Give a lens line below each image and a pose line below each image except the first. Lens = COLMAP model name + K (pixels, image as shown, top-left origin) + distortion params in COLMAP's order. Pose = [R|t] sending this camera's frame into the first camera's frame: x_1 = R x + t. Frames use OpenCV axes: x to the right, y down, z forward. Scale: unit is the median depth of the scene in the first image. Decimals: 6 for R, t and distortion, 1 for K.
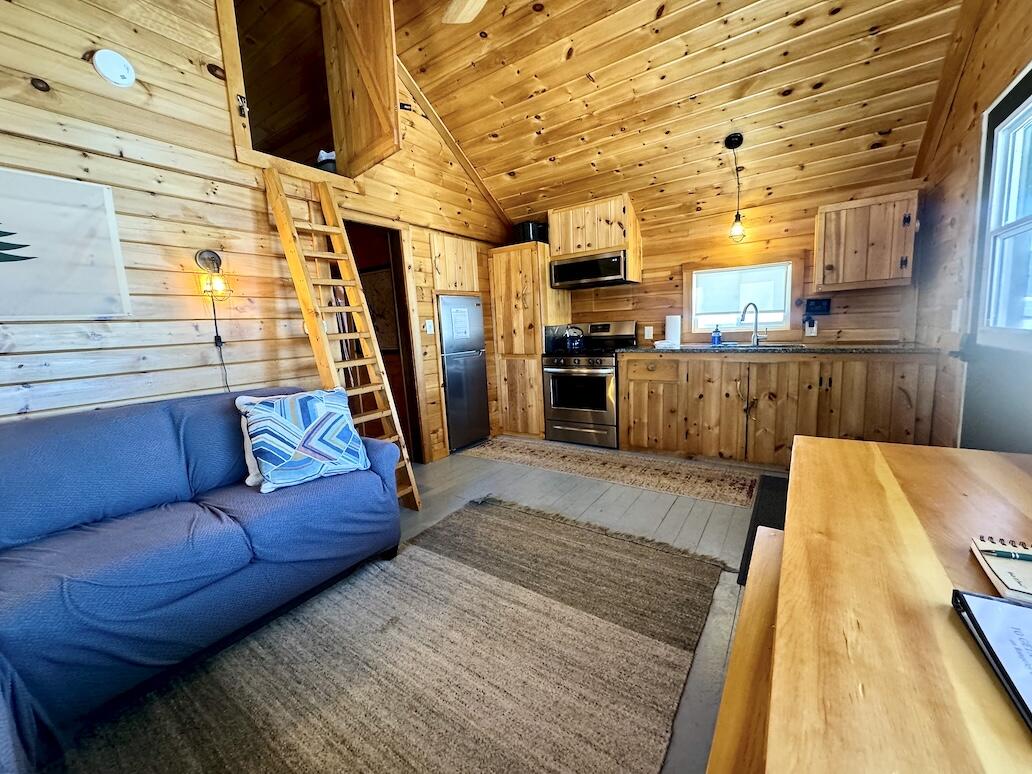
lens RADIAL K [[408.4, 0, 512.1], [0, 408.4, 385.5], [0, 0, 1]] dist [-0.000782, -0.000214]
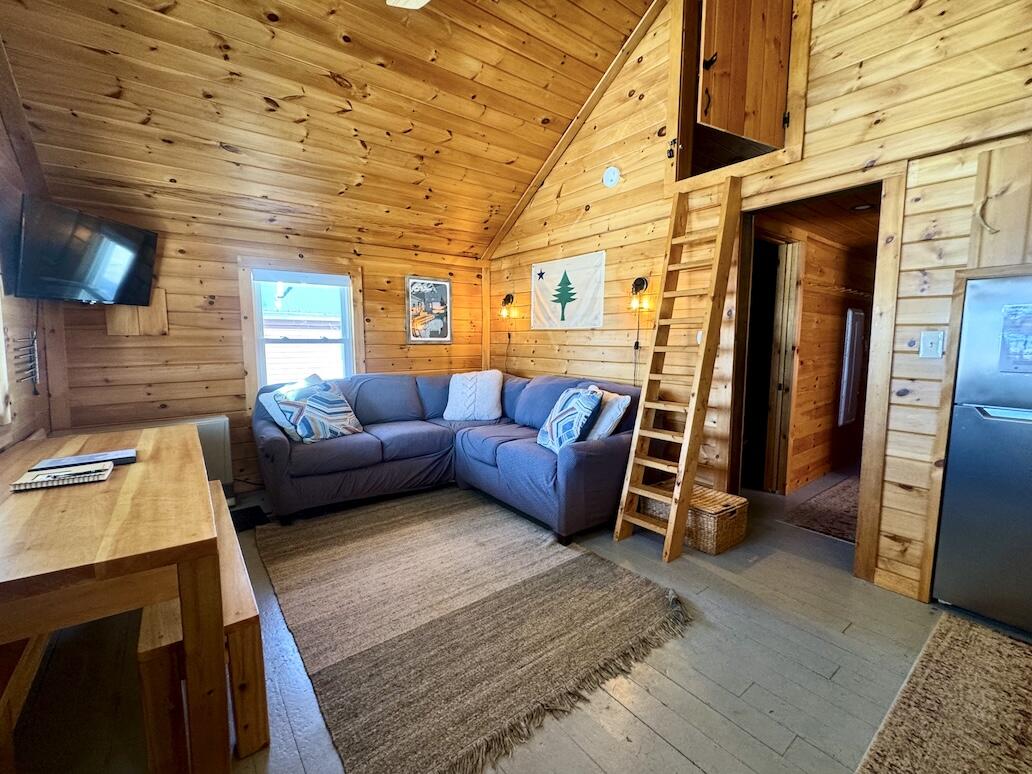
lens RADIAL K [[441.9, 0, 517.0], [0, 441.9, 384.2], [0, 0, 1]] dist [0.000348, -0.000013]
pose [[-0.299529, 0.148105, -0.942522, 0.858444], [-0.127364, 0.972829, 0.193343, -0.238574], [0.945548, 0.177955, -0.272528, 1.163525]]
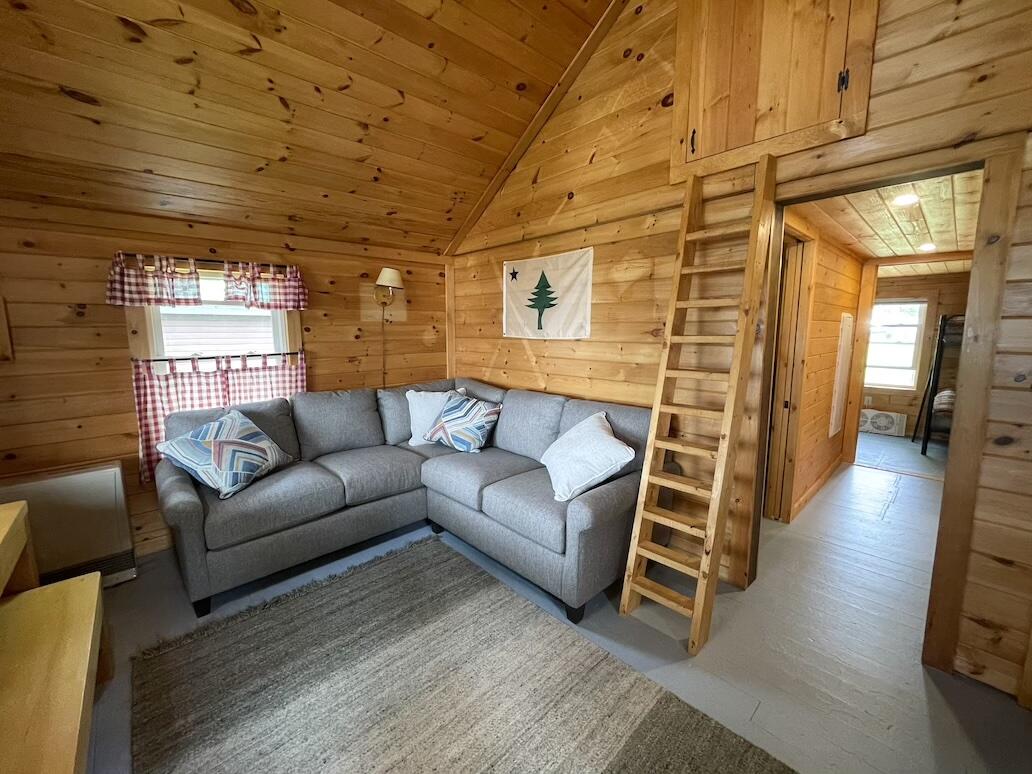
lens RADIAL K [[418.3, 0, 512.0], [0, 418.3, 384.9], [0, 0, 1]] dist [-0.002153, 0.000011]
pose [[-0.222294, 0.181848, -0.957871, 0.516748], [-0.128777, 0.968369, 0.213726, -0.277731], [0.966438, 0.170862, -0.191845, 1.013319]]
